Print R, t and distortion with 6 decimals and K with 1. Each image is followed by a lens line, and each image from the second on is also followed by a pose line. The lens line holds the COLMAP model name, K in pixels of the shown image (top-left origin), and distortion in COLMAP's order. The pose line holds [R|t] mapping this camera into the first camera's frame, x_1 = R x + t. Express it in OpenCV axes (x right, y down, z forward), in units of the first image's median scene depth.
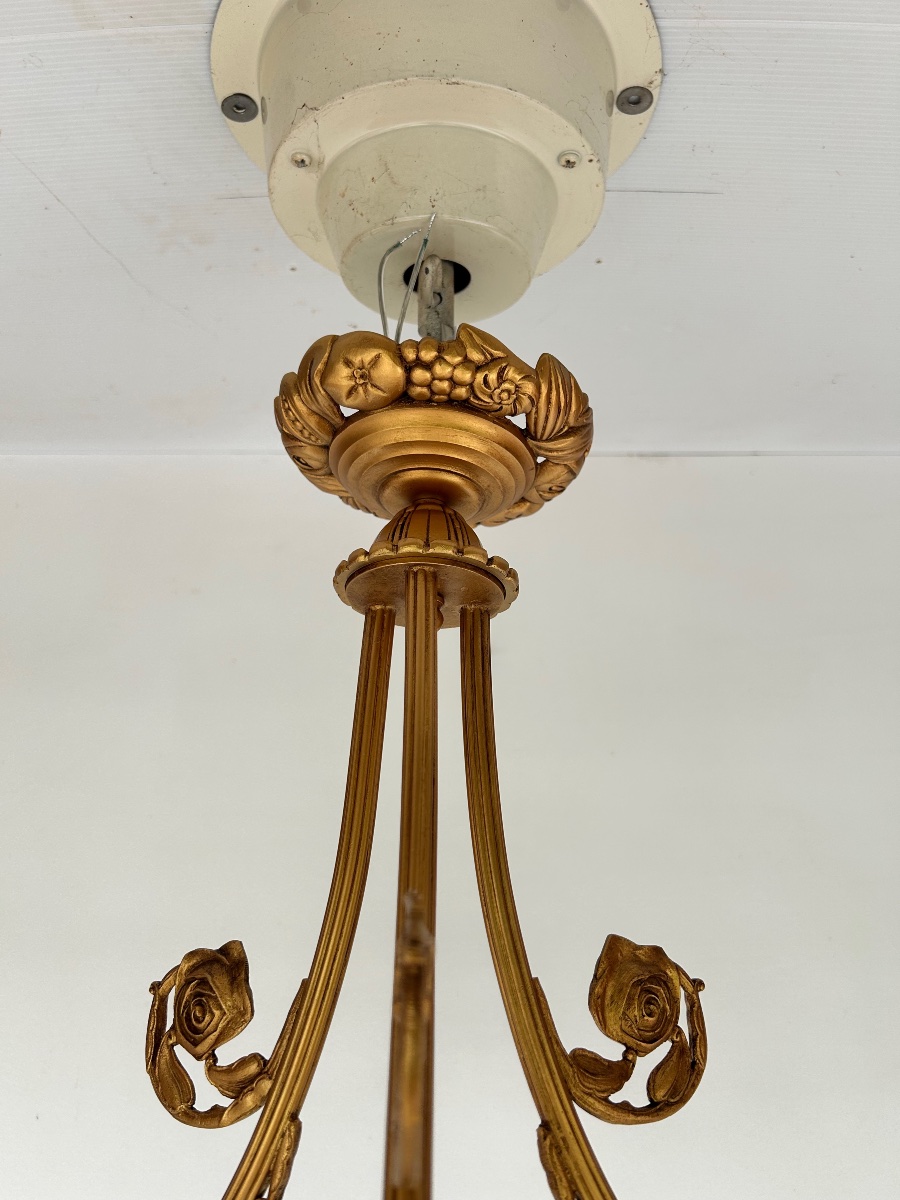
lens RADIAL K [[901.4, 0, 457.2], [0, 901.4, 595.3], [0, 0, 1]] dist [0.008237, -0.039941]
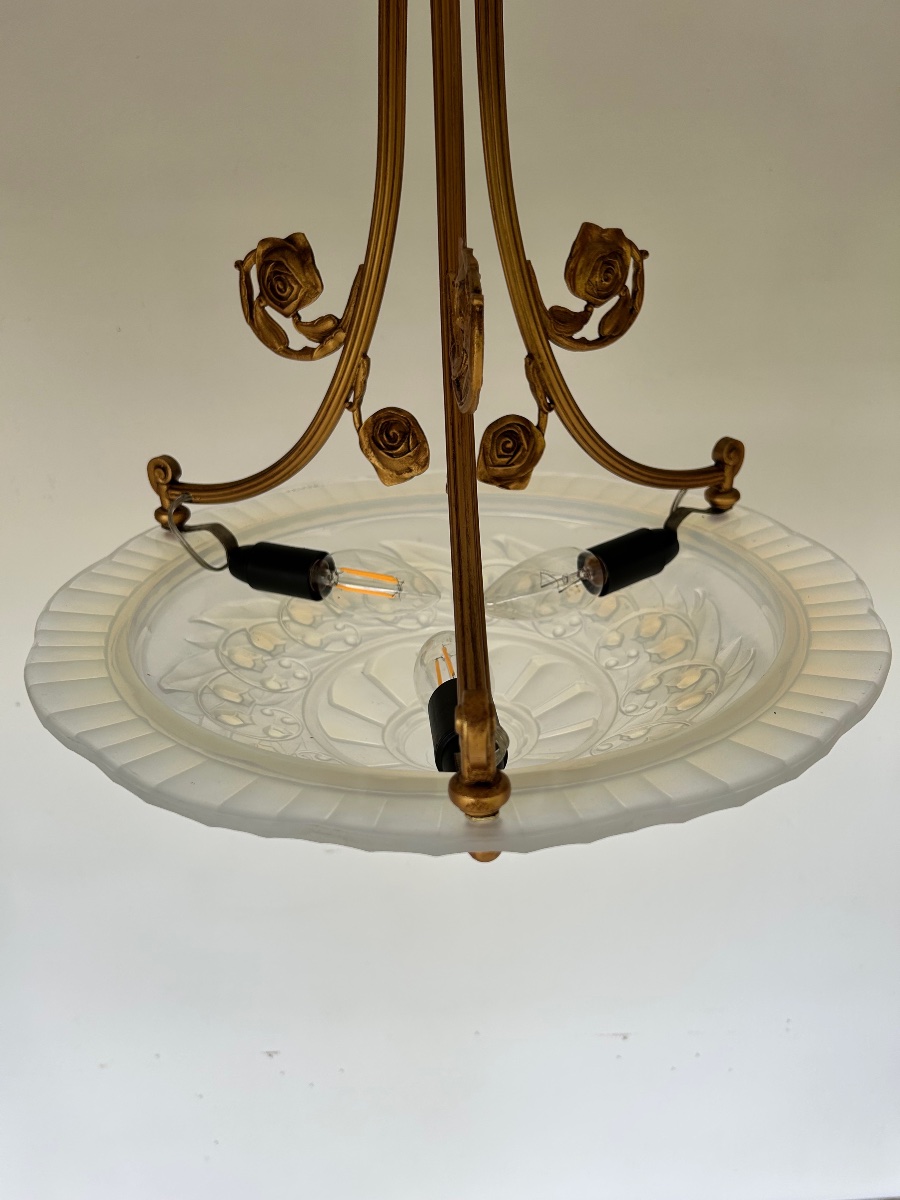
lens RADIAL K [[901.4, 0, 460.6], [0, 901.4, 601.3], [0, 0, 1]] dist [0.008237, -0.039941]
pose [[0.998159, -0.039837, 0.045725, -0.096272], [-0.009535, 0.641523, 0.767045, -0.285995], [-0.059890, -0.766069, 0.639962, -0.265174]]
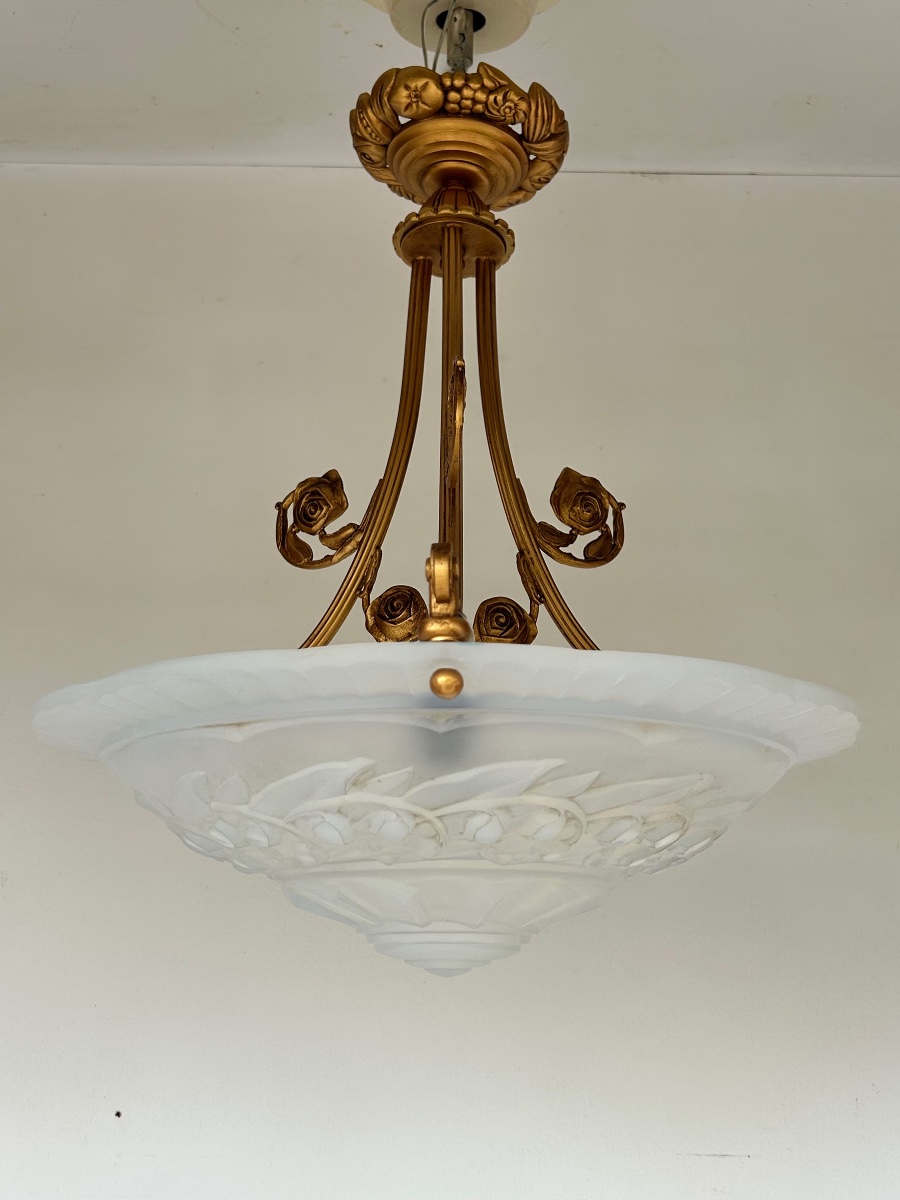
lens RADIAL K [[1232.3, 0, 454.4], [0, 1232.3, 675.1], [0, 0, 1]] dist [-0.050626, 0.000000]
pose [[0.999916, 0.011720, 0.005558, -0.038490], [-0.012646, 0.976176, 0.216613, 0.272181], [-0.002886, -0.216665, 0.976242, -1.251969]]
